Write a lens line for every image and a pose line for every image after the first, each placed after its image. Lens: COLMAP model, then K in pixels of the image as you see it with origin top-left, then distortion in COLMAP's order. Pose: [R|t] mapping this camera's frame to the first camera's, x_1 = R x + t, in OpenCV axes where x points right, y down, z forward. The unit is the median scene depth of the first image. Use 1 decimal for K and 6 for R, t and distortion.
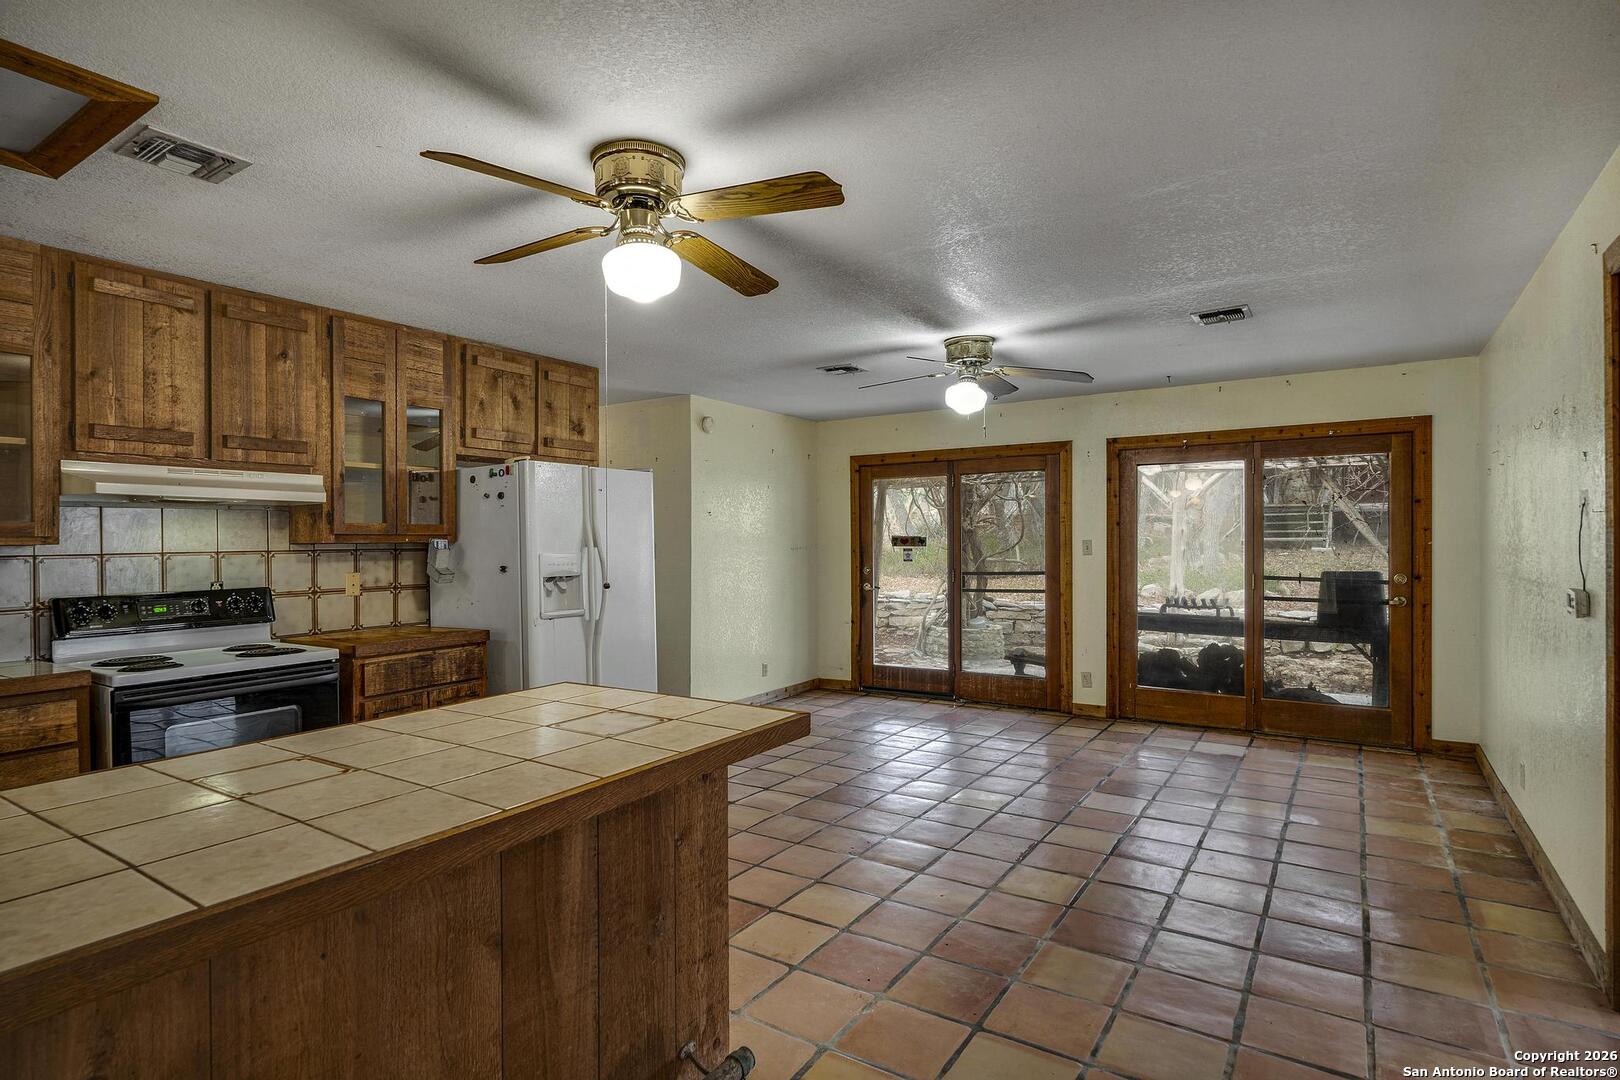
lens RADIAL K [[834.7, 0, 807.2], [0, 834.7, 543.4], [0, 0, 1]] dist [-0.003749, 0.001864]
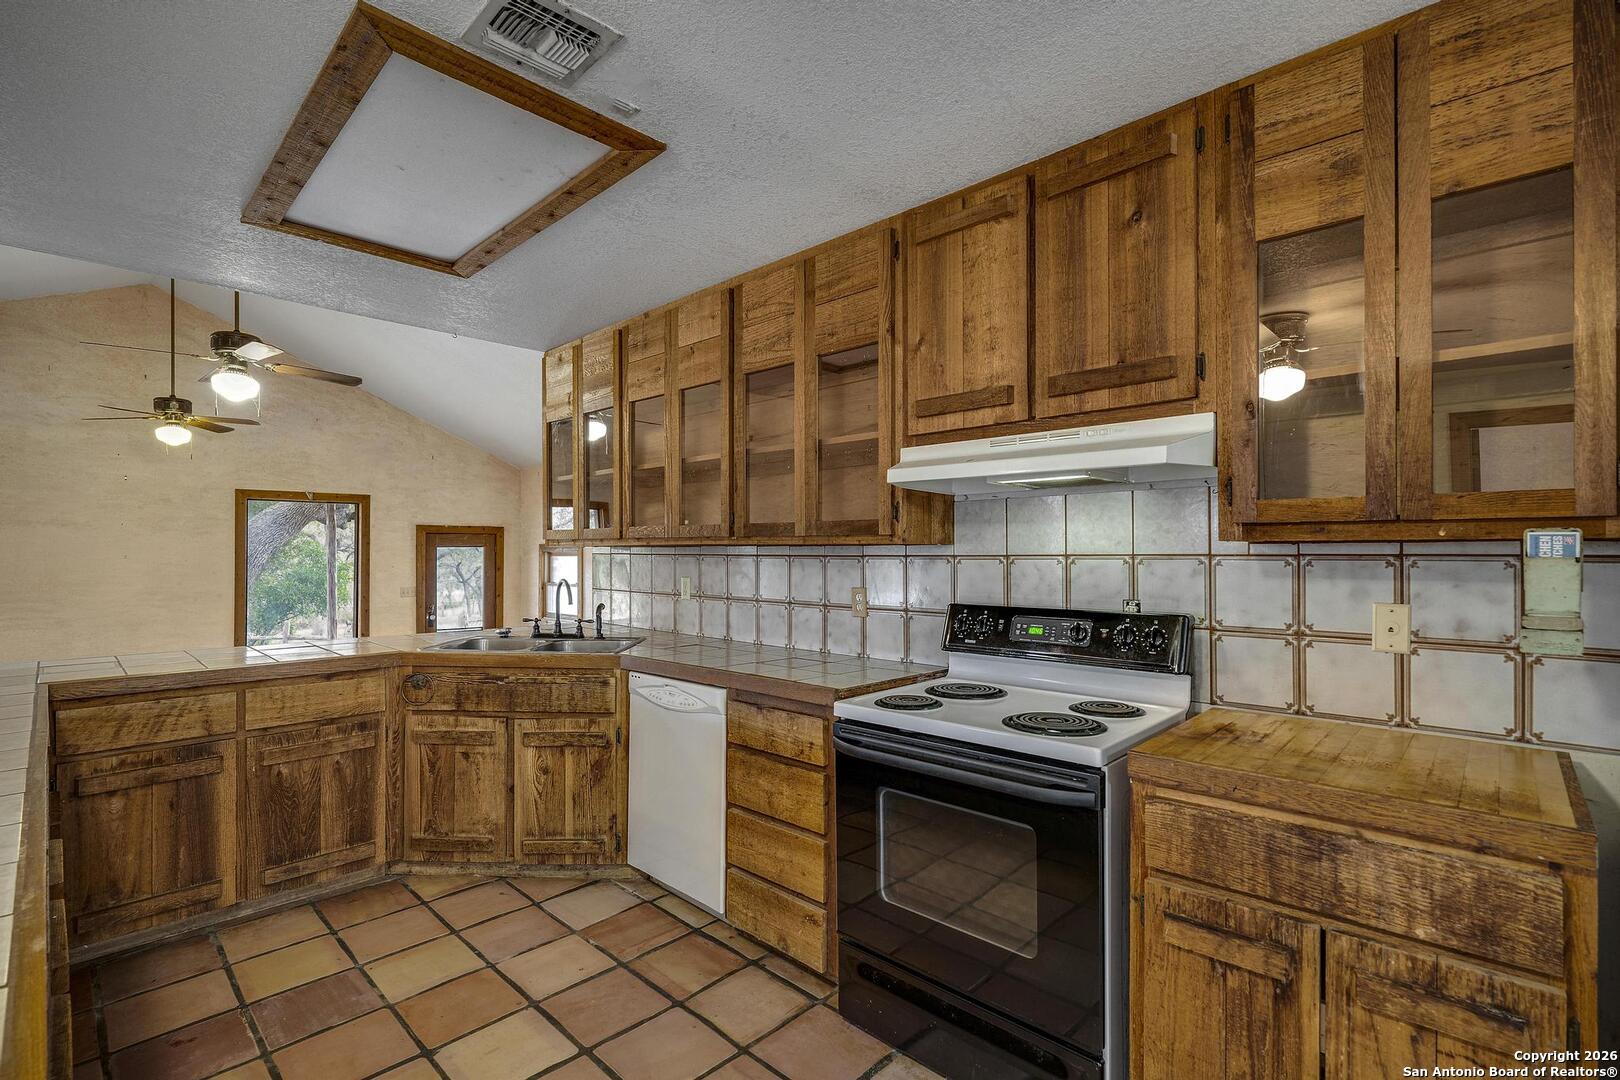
lens RADIAL K [[755.4, 0, 808.9], [0, 755.4, 536.3], [0, 0, 1]] dist [-0.004373, 0.000701]
pose [[-0.193028, -0.009428, -0.981148, -0.069091], [-0.000965, 0.999955, -0.009418, 0.001400], [0.981193, -0.000871, -0.193028, 0.860543]]
